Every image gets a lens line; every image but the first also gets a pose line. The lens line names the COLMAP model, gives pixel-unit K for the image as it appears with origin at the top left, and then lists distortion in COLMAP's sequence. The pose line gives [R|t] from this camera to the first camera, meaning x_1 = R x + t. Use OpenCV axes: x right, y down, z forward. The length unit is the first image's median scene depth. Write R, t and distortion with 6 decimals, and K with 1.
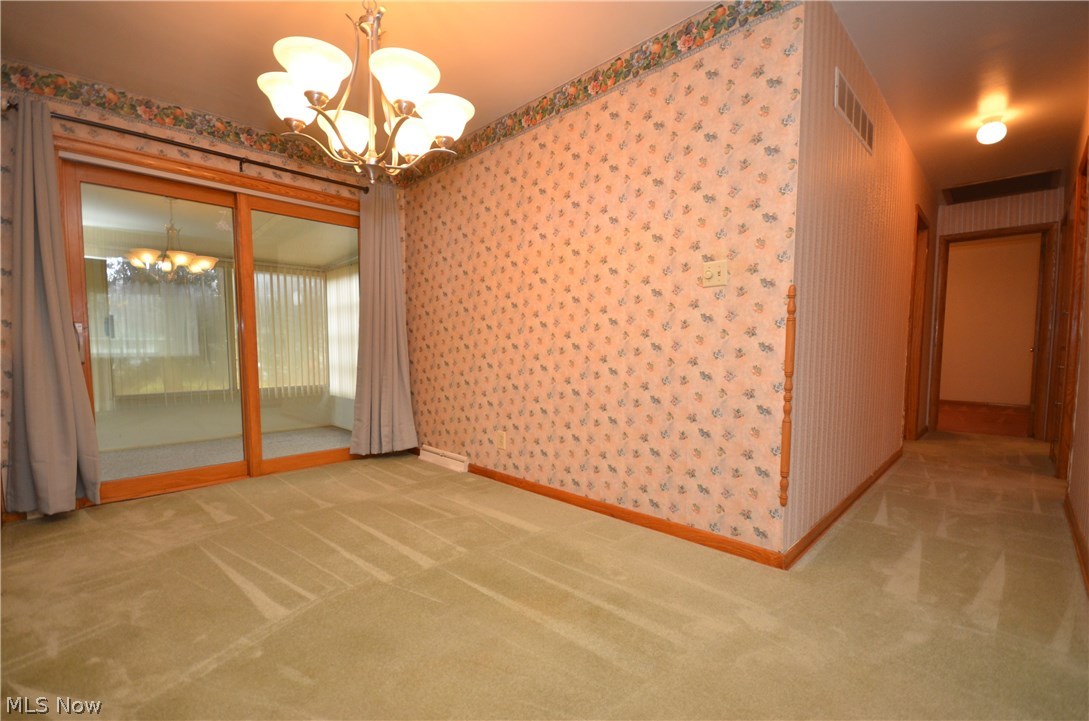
lens RADIAL K [[475.1, 0, 538.4], [0, 475.1, 365.5], [0, 0, 1]] dist [-0.005151, -0.003141]
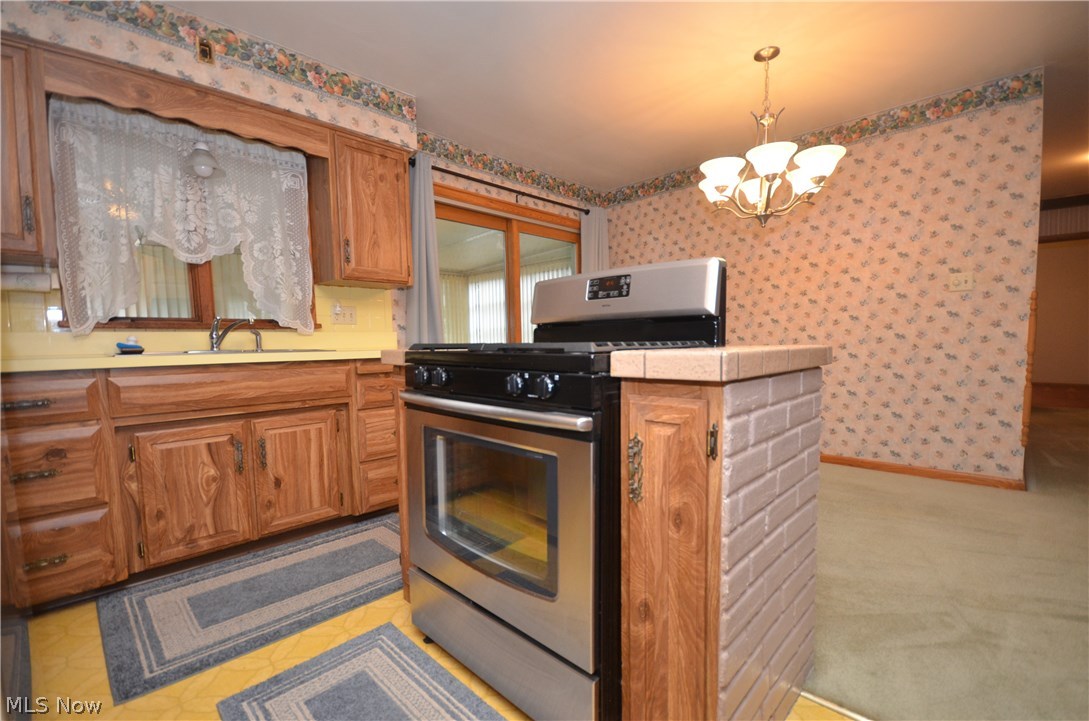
lens RADIAL K [[475.1, 0, 548.9], [0, 475.1, 365.2], [0, 0, 1]] dist [-0.005151, -0.003141]
pose [[0.999591, -0.009868, -0.026856, -0.674879], [0.009991, 0.999940, 0.004466, 0.026024], [0.026811, -0.004733, 0.999629, -0.345165]]
